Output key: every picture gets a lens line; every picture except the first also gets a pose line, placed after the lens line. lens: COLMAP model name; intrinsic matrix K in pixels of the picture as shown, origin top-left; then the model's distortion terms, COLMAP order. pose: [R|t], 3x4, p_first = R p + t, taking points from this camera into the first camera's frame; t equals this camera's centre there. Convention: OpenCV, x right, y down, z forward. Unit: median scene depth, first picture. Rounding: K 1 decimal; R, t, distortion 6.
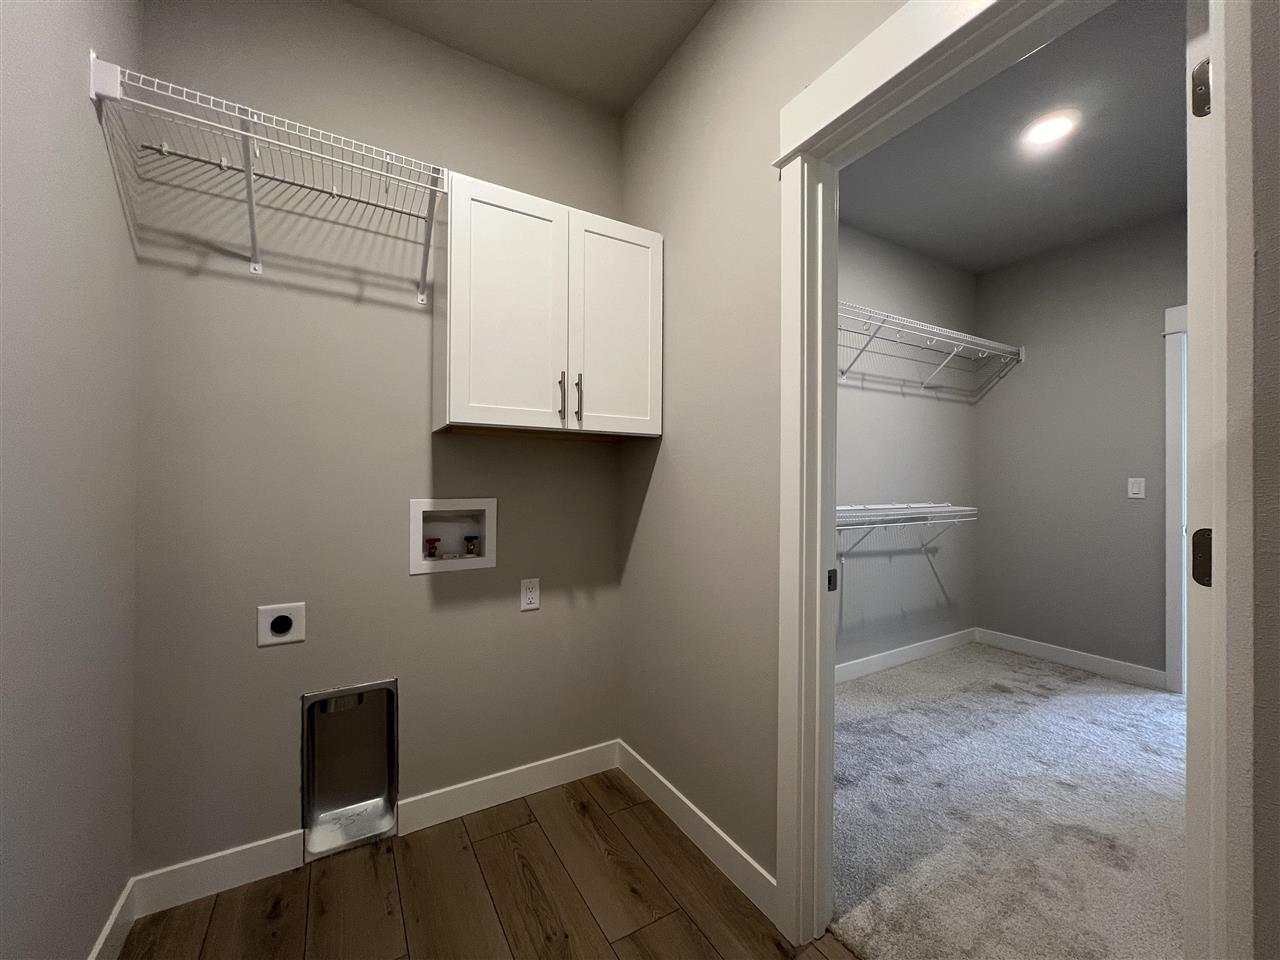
lens RADIAL K [[513.3, 0, 638.3], [0, 513.3, 479.4], [0, 0, 1]] dist [-0.001189, -0.000399]
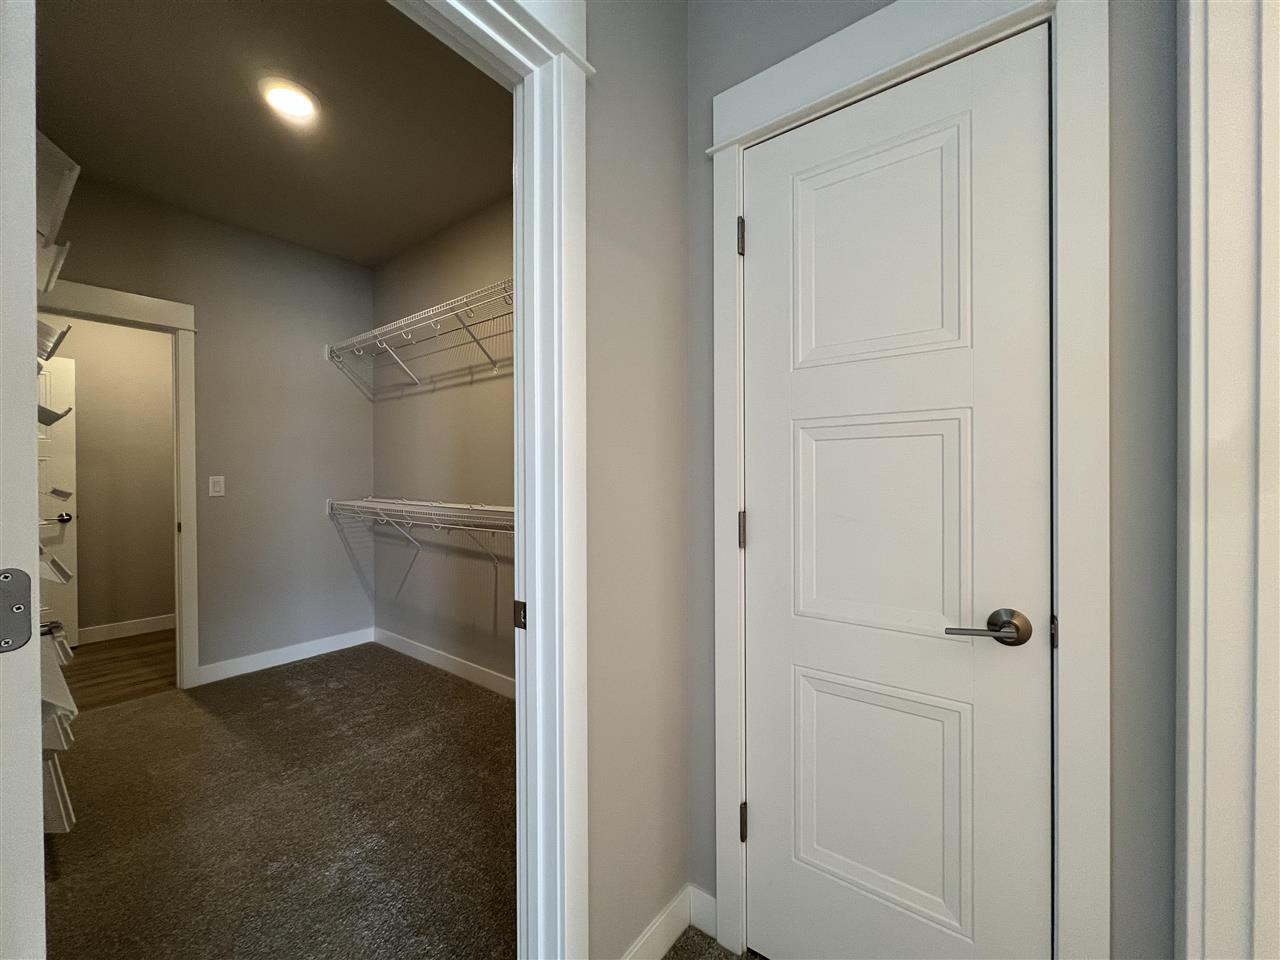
lens RADIAL K [[513.3, 0, 637.5], [0, 513.3, 480.2], [0, 0, 1]] dist [-0.001189, -0.000399]
pose [[0.301877, 0.005306, -0.953332, 1.449066], [0.005174, 0.999961, 0.007204, -0.001717], [0.953333, -0.007107, 0.301838, 1.010869]]
